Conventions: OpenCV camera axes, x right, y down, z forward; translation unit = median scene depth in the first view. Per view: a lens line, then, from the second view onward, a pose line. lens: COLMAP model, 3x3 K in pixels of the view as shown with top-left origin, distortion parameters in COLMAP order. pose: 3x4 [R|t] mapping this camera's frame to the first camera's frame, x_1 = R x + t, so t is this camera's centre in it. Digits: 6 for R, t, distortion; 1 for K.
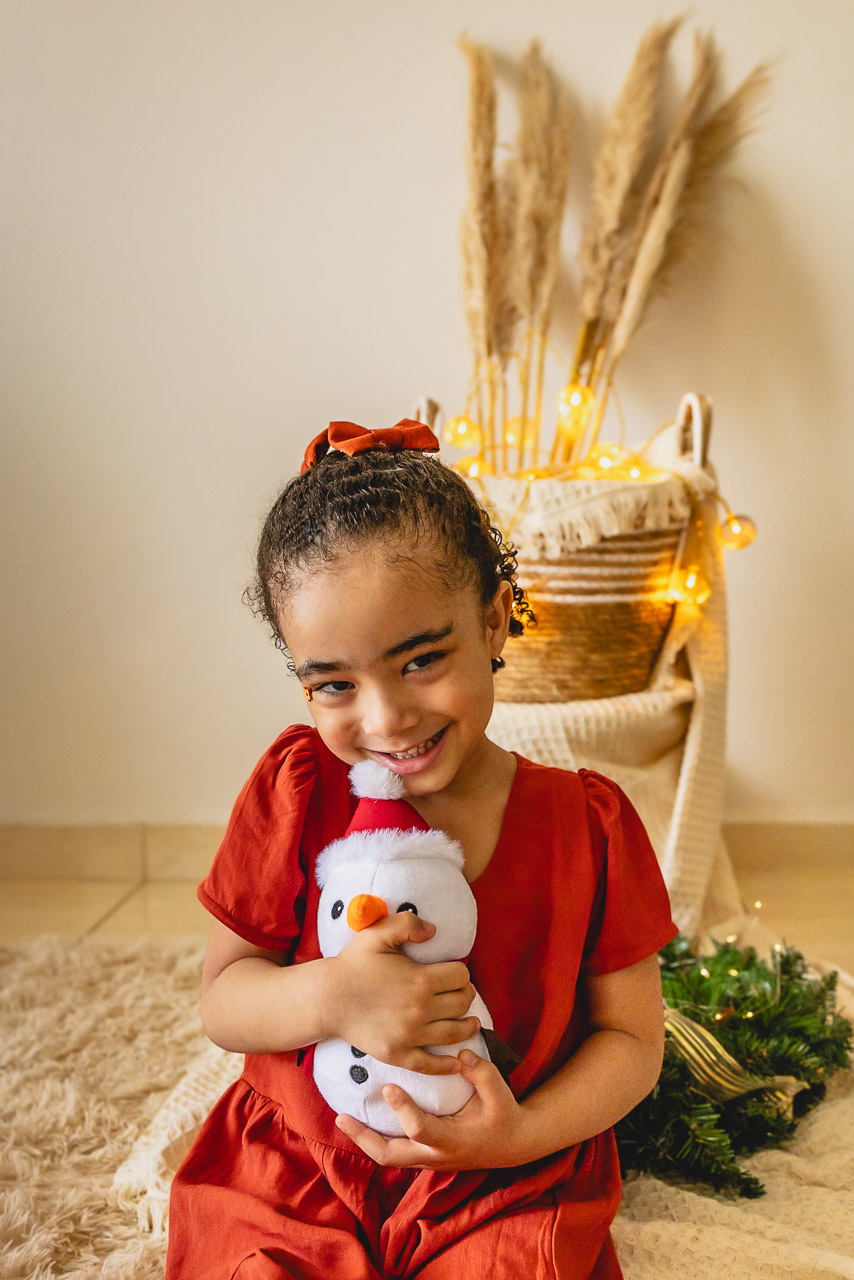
lens RADIAL K [[1328.1, 0, 421.2], [0, 1328.1, 616.4], [0, 0, 1]] dist [0.019942, 0.000000]
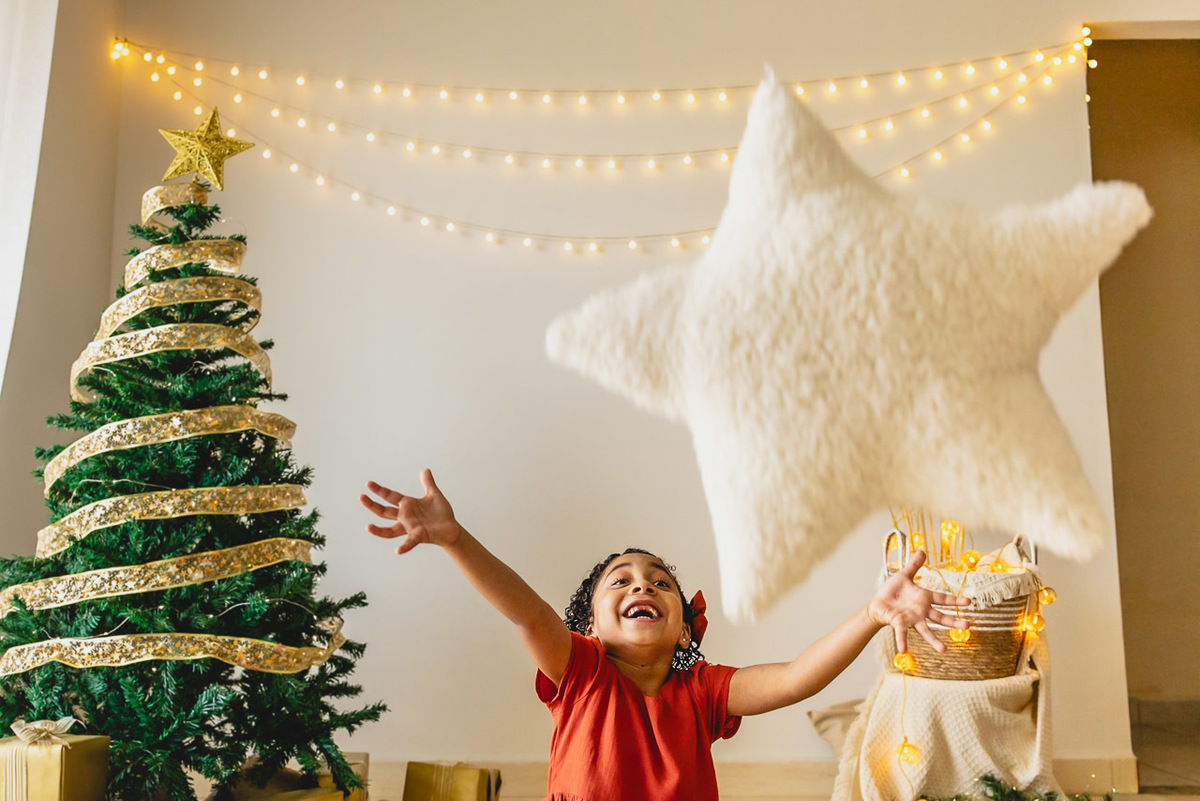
lens RADIAL K [[1157.1, 0, 586.5], [0, 1157.1, 420.8], [0, 0, 1]] dist [0.014700, 0.000000]
pose [[0.999276, 0.008428, 0.037088, -0.574993], [-0.001108, 0.981180, -0.193093, 0.018398], [-0.038018, 0.192912, 0.980479, -0.819837]]
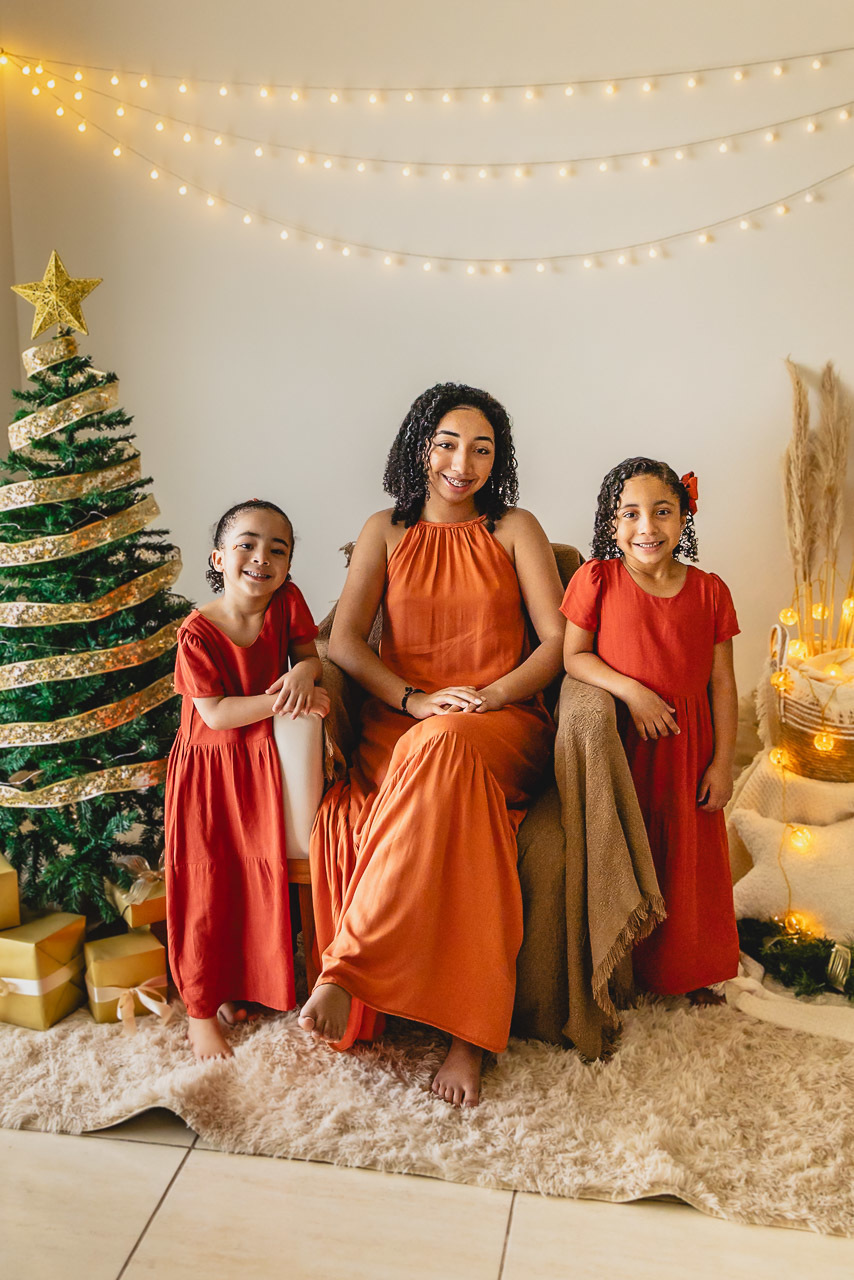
lens RADIAL K [[1438.2, 0, 365.6], [0, 1438.2, 535.3], [0, 0, 1]] dist [0.024806, 0.000000]
pose [[0.987645, 0.016019, -0.155887, -0.295293], [0.000941, 0.994138, 0.108119, -0.573189], [0.156705, -0.106930, 0.981840, -1.329568]]
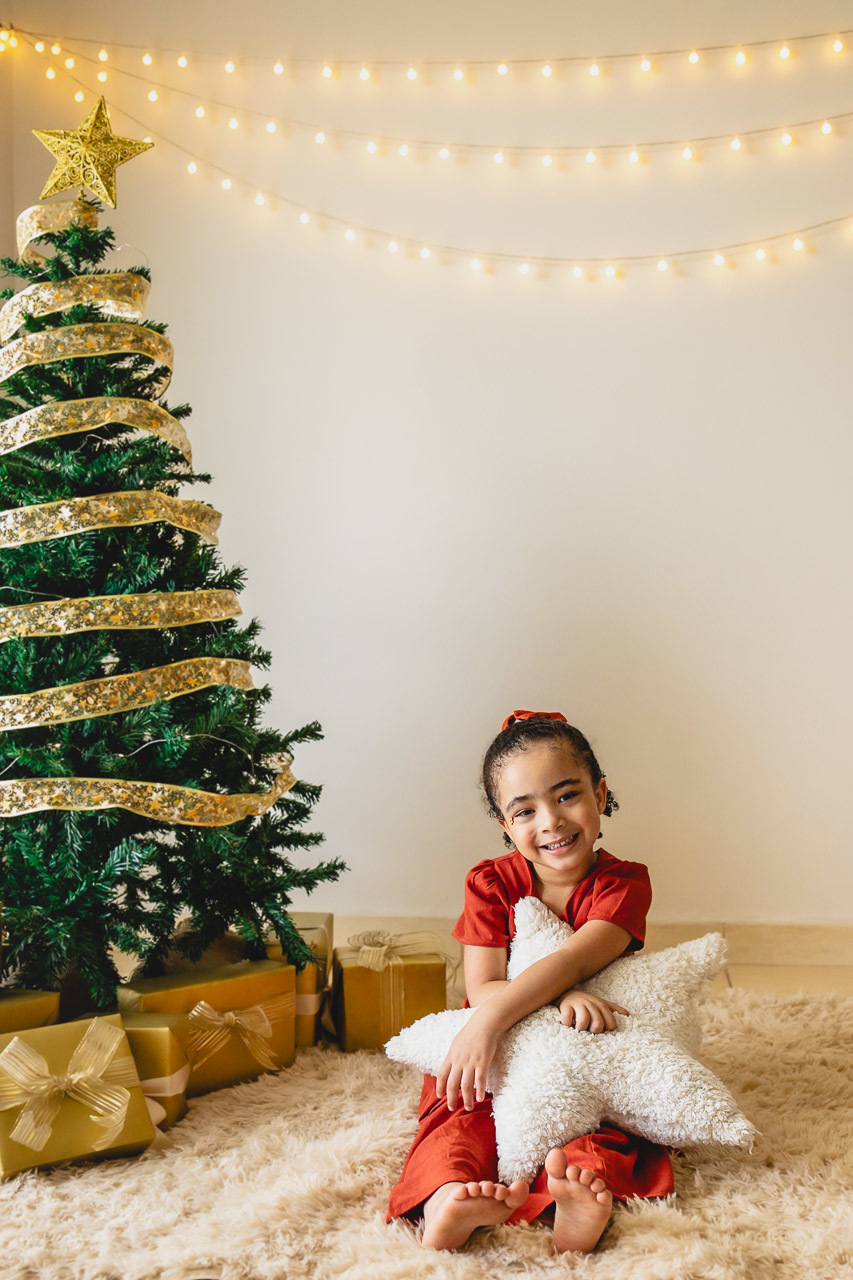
lens RADIAL K [[1328.1, 0, 462.9], [0, 1328.1, 706.8], [0, 0, 1]] dist [0.019942, 0.000000]
pose [[0.996314, -0.003310, -0.085721, -0.530158], [-0.000581, 0.998972, -0.045324, -0.009668], [0.085783, 0.045207, 0.995288, -0.639710]]
